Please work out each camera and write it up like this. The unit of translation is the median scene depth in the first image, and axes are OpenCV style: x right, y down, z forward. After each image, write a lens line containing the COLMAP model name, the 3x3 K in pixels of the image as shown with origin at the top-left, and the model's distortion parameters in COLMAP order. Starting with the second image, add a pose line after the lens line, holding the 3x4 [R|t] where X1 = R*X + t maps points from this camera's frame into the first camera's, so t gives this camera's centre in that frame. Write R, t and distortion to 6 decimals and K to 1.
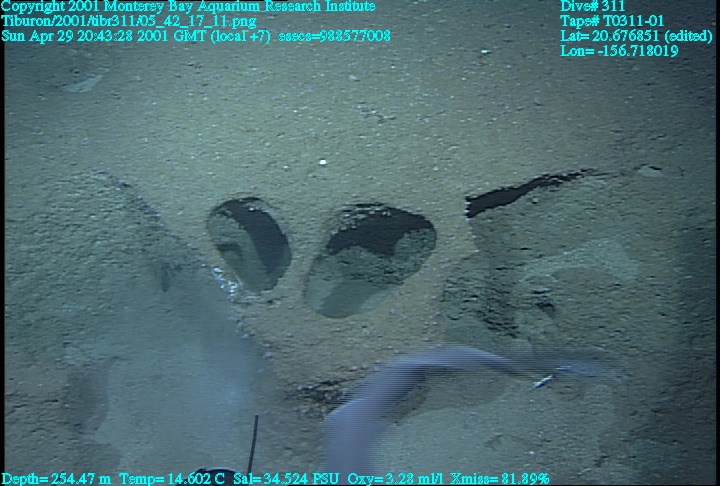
lens RADIAL K [[505.2, 0, 364.8], [0, 505.2, 243.1], [0, 0, 1]] dist [-0.091295, 0.121481]
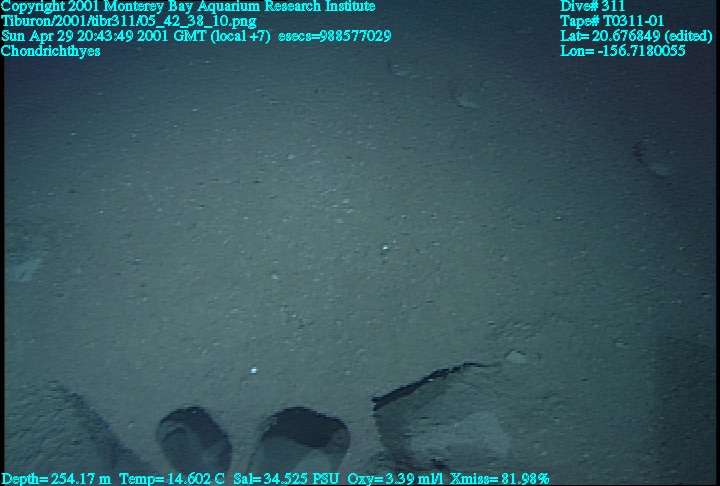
lens RADIAL K [[505.2, 0, 364.8], [0, 505.2, 243.1], [0, 0, 1]] dist [-0.091295, 0.121481]
pose [[0.989543, -0.049076, 0.135630, 0.030693], [0.053583, 0.998119, -0.029776, -0.407836], [-0.133913, 0.036733, 0.990312, -0.219952]]
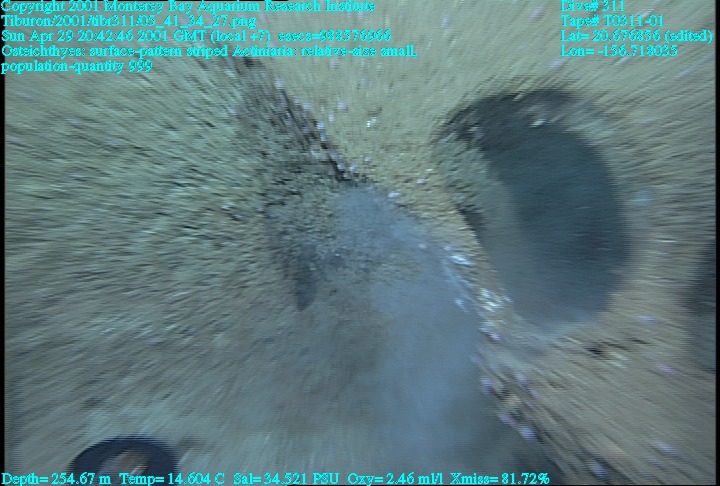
lens RADIAL K [[880.8, 0, 360.0], [0, 880.8, 243.0], [0, 0, 1]] dist [0.213079, 0.000304]
pose [[0.965552, 0.074381, -0.249353, -0.177919], [-0.080544, 0.996644, -0.014590, 0.052871], [0.247431, 0.034171, 0.968303, 0.263684]]
